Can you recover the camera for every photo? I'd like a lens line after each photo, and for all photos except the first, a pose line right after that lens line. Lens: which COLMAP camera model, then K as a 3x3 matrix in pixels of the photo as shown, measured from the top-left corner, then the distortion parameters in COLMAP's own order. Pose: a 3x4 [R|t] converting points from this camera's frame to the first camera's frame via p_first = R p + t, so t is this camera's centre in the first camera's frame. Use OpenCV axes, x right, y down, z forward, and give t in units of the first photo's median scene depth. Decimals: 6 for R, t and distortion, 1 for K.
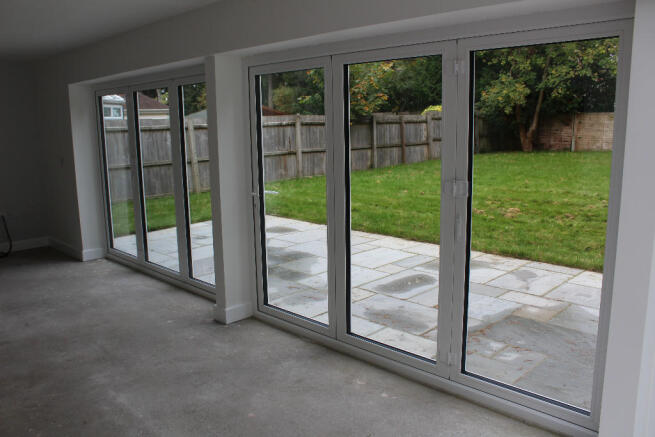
lens RADIAL K [[541.7, 0, 327.5], [0, 541.7, 218.5], [0, 0, 1]] dist [0.000456, 0.005856]
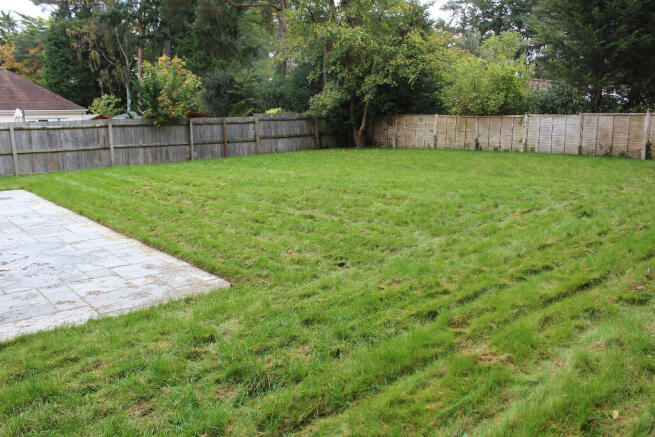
lens RADIAL K [[541.7, 0, 327.5], [0, 541.7, 218.5], [0, 0, 1]] dist [0.000456, 0.005856]
pose [[0.989522, 0.024422, -0.142302, 0.550631], [-0.022683, 0.999647, 0.013831, 0.016487], [0.142589, -0.010458, 0.989727, -0.189856]]
